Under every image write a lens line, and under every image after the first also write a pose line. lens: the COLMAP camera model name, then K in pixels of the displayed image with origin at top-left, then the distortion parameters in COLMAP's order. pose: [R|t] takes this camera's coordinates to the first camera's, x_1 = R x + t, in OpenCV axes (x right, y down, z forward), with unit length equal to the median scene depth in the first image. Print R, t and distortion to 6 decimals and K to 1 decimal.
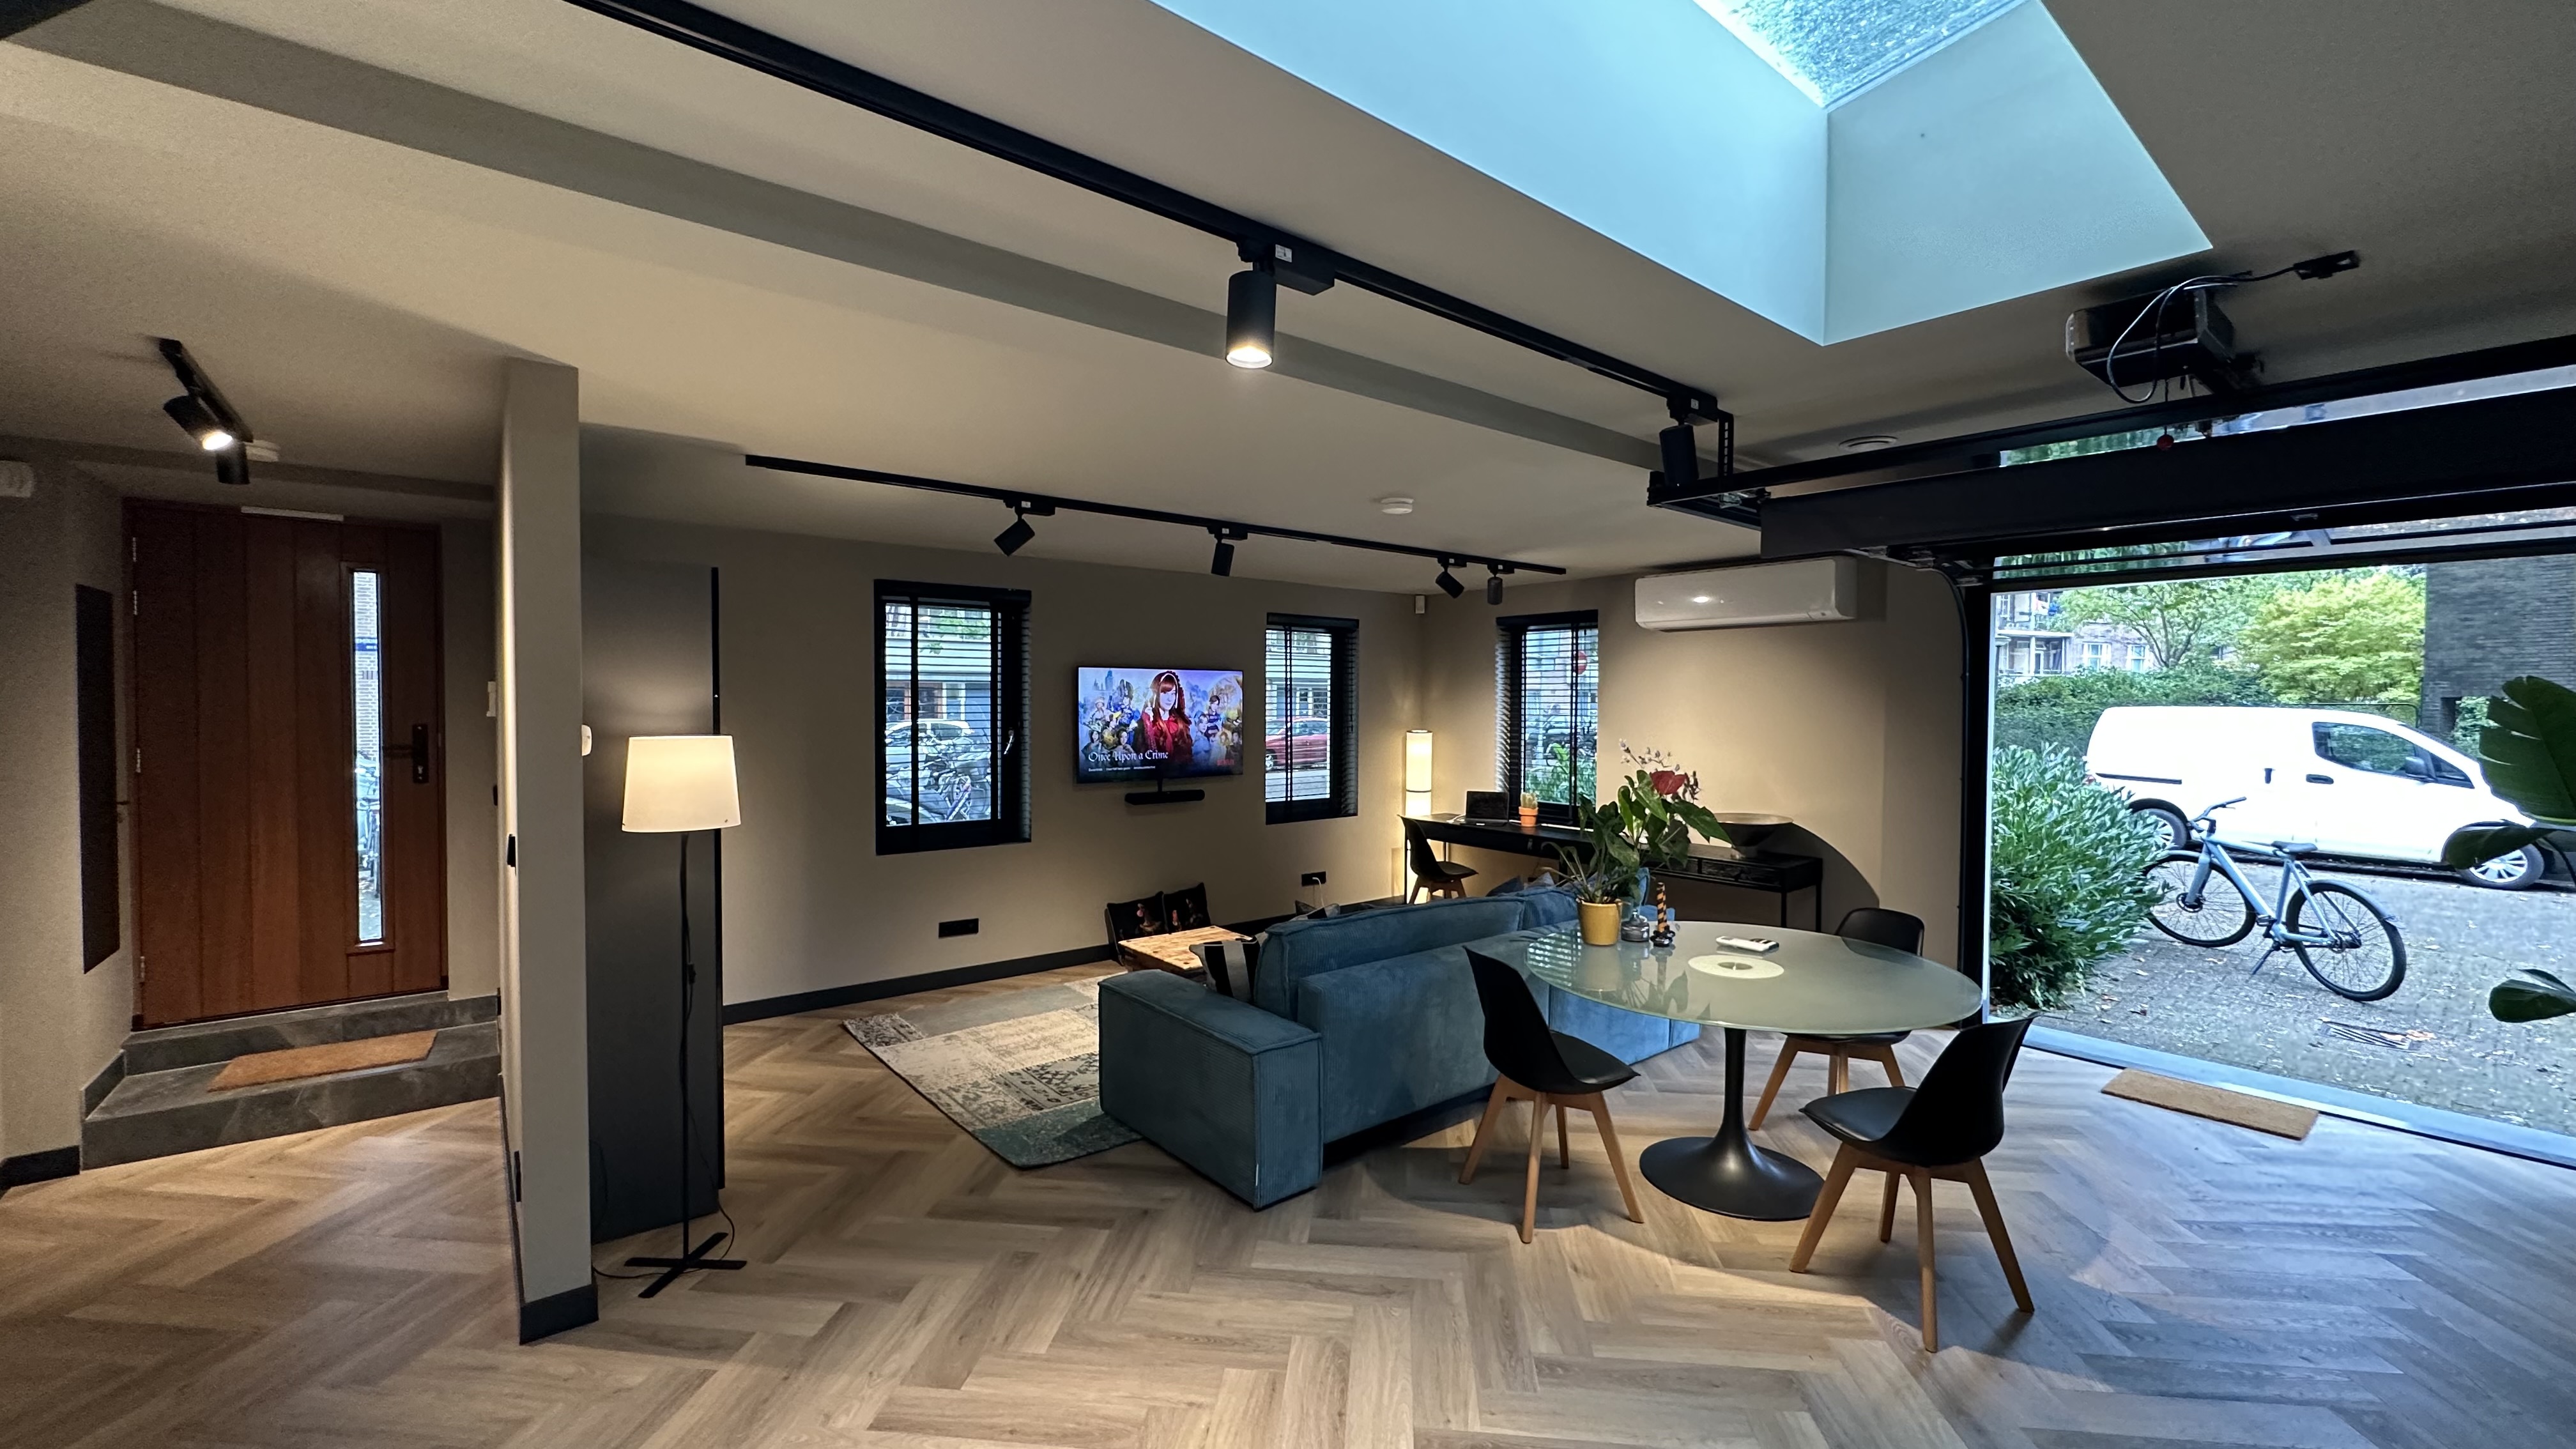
lens RADIAL K [[1027.2, 0, 1288.0], [0, 1027.2, 724.5], [0, 0, 1]] dist [-0.000293, 0.000081]
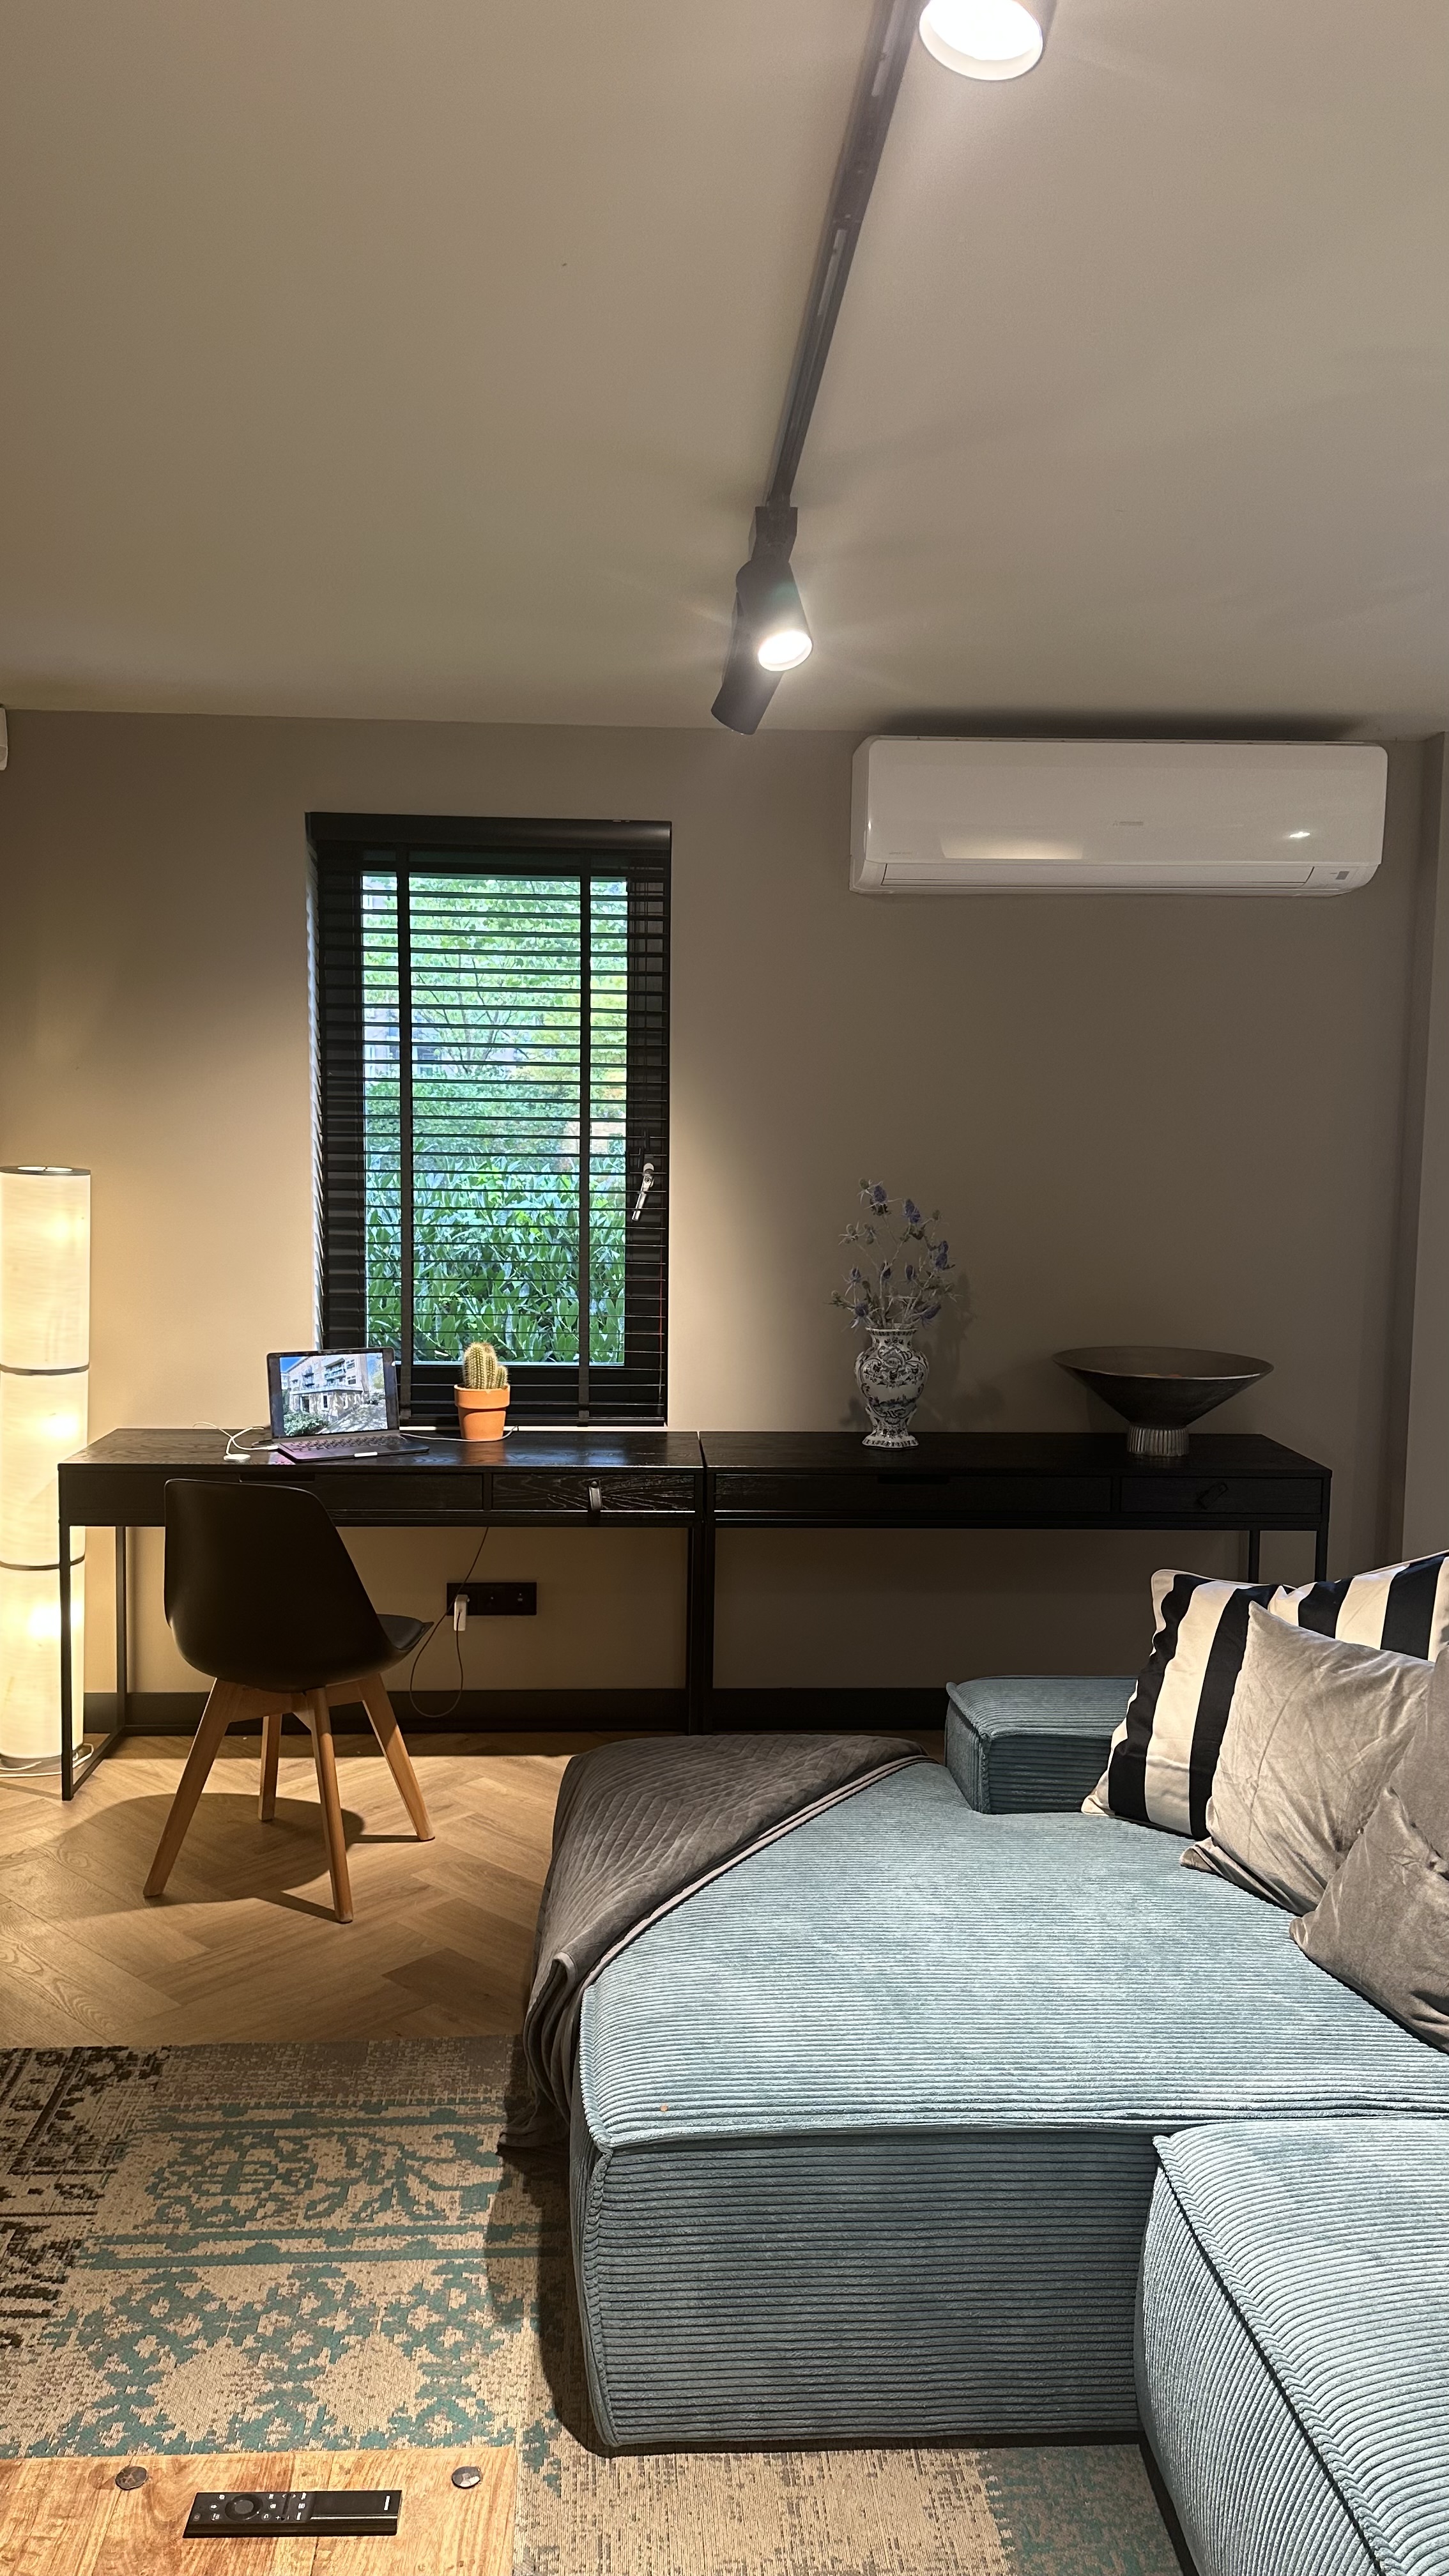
lens RADIAL K [[1783.0, 0, 724.5], [0, 1783.0, 1288.0], [0, 0, 1]] dist [0.135000, -0.238149]
pose [[0.589427, -0.066395, 0.805088, -0.230953], [0.012742, 0.997257, 0.072914, 0.006462], [-0.807721, -0.032719, 0.588656, 0.673680]]
